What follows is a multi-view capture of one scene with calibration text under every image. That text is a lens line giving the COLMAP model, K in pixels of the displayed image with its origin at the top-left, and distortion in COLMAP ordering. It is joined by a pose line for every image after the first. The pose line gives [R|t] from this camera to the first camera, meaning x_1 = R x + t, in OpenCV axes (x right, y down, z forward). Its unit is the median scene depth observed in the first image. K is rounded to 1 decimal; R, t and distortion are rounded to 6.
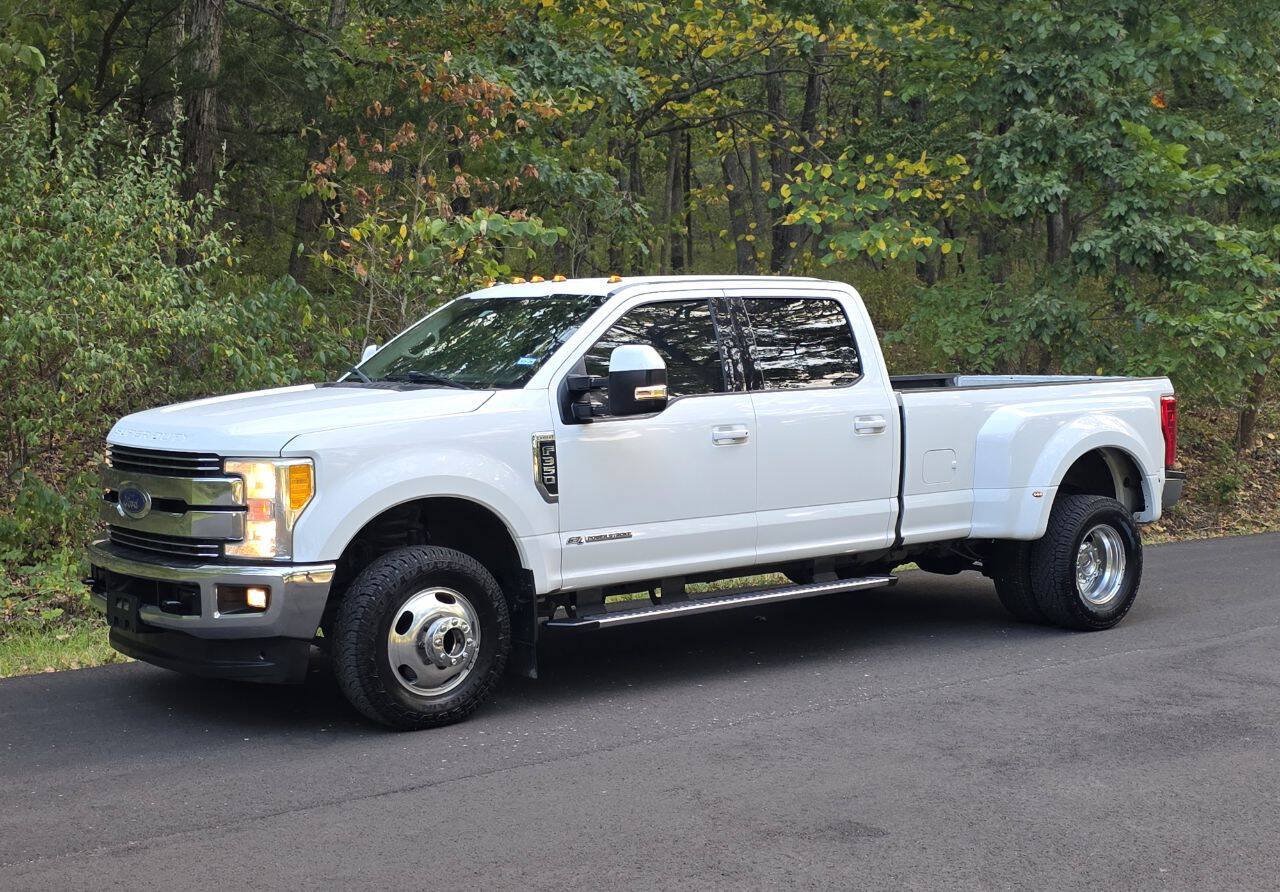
lens RADIAL K [[1704.6, 0, 627.8], [0, 1704.6, 438.6], [0, 0, 1]] dist [0.111224, 0.000000]
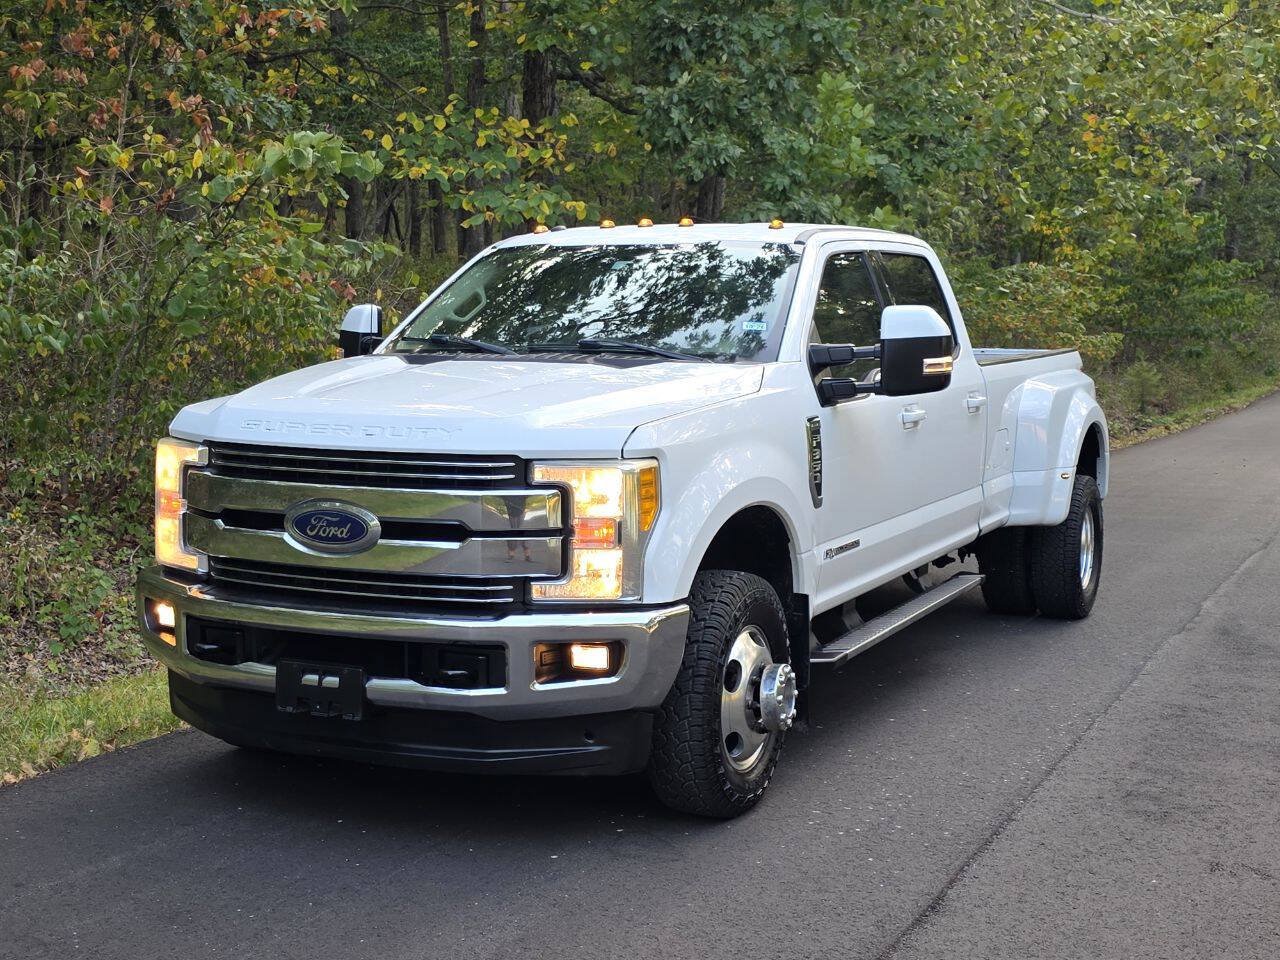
lens RADIAL K [[1712.1, 0, 632.2], [0, 1712.1, 449.8], [0, 0, 1]] dist [0.090490, 0.000000]
pose [[0.906421, -0.024058, 0.421689, -0.465570], [0.015080, 0.999583, 0.024611, -0.009342], [-0.422105, -0.015949, 0.906407, 0.331171]]
